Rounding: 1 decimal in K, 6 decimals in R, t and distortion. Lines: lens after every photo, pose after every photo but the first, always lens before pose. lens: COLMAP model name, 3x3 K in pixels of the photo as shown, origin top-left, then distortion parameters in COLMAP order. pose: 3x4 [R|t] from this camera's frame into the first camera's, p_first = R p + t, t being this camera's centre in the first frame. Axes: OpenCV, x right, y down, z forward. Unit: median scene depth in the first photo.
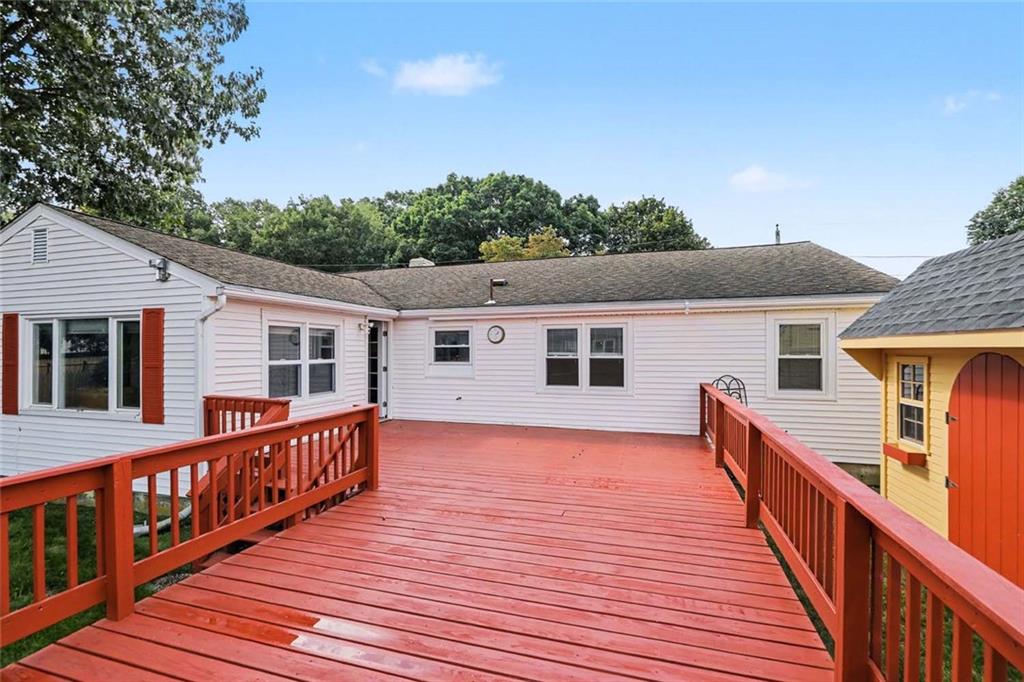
lens RADIAL K [[469.3, 0, 514.0], [0, 469.3, 345.2], [0, 0, 1]] dist [0.005341, 0.000353]
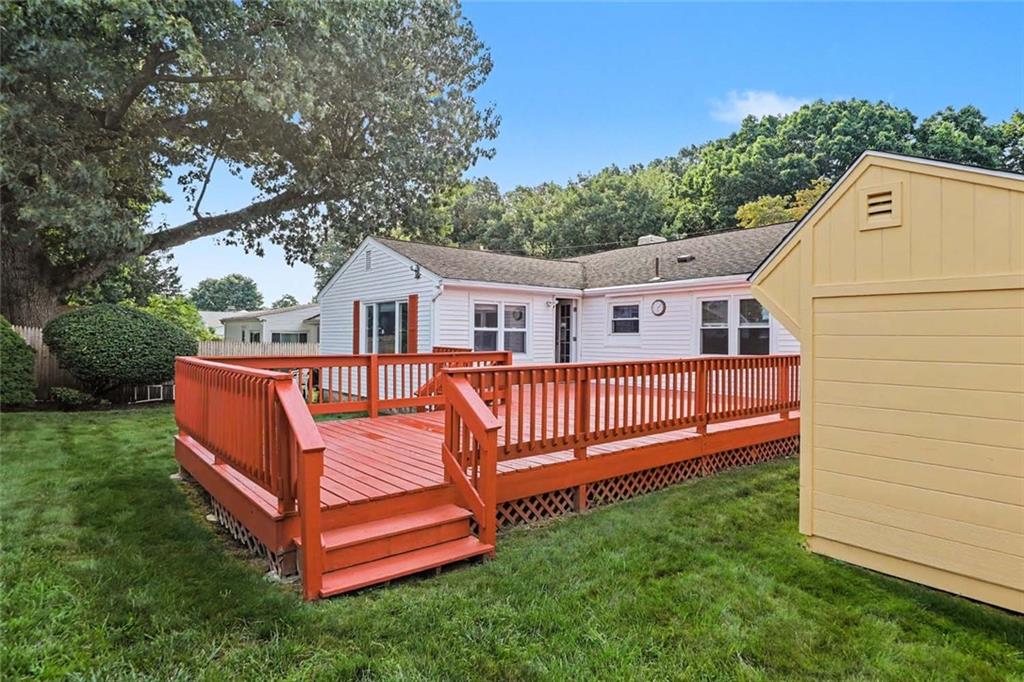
lens RADIAL K [[562.6, 0, 510.1], [0, 562.6, 348.5], [0, 0, 1]] dist [-0.000253, -0.000333]
pose [[0.833563, 0.018672, -0.552109, 0.165275], [-0.000709, 0.999464, 0.032730, 0.012249], [0.552424, -0.026891, 0.833130, -0.126292]]
